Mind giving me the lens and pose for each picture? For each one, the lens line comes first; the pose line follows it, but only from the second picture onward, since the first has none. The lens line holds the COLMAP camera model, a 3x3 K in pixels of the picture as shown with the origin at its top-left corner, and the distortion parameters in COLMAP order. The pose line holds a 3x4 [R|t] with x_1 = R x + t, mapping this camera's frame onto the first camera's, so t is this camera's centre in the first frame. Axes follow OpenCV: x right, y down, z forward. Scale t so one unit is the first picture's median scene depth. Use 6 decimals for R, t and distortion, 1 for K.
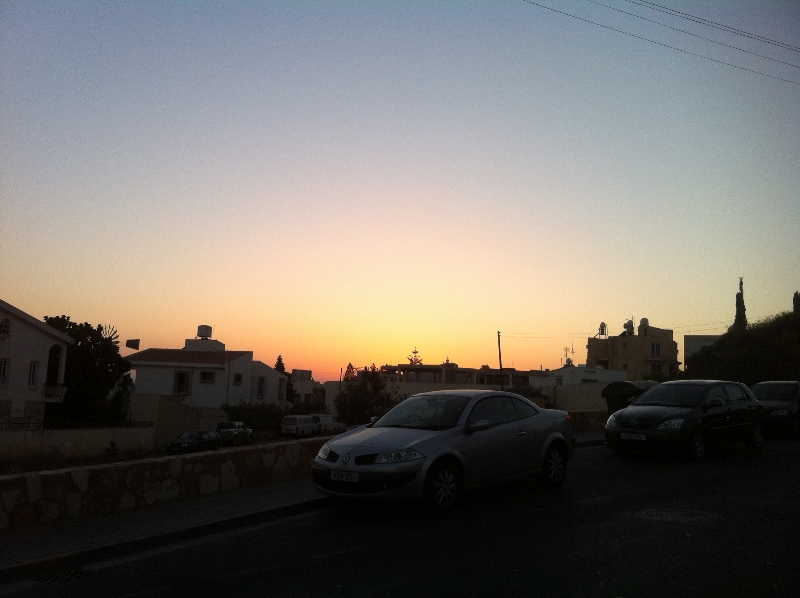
lens RADIAL K [[1012.4, 0, 400.0], [0, 1012.4, 299.0], [0, 0, 1]] dist [0.124194, -0.886788]
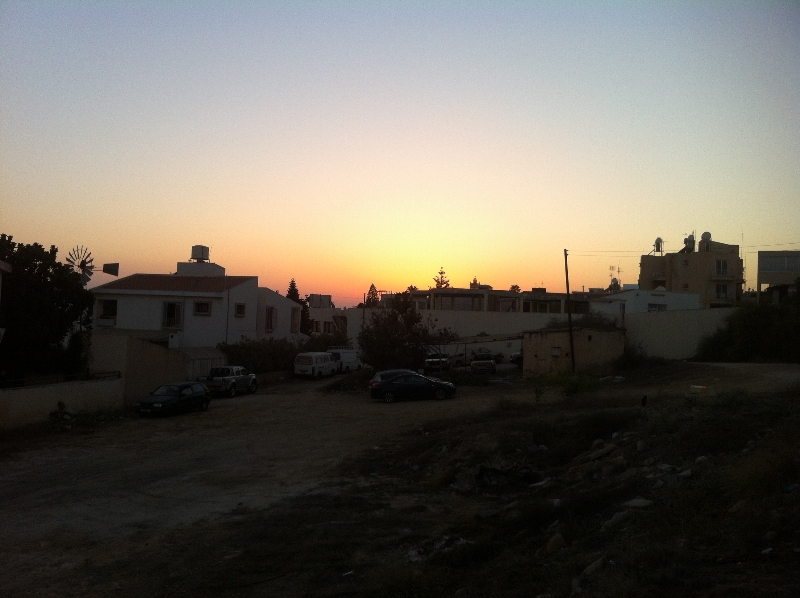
lens RADIAL K [[1012.4, 0, 400.0], [0, 1012.4, 299.0], [0, 0, 1]] dist [0.124194, -0.886788]
pose [[0.999717, -0.010493, -0.021361, -0.011706], [0.012148, 0.996810, 0.078883, 0.006152], [0.020465, -0.079120, 0.996655, 0.175119]]
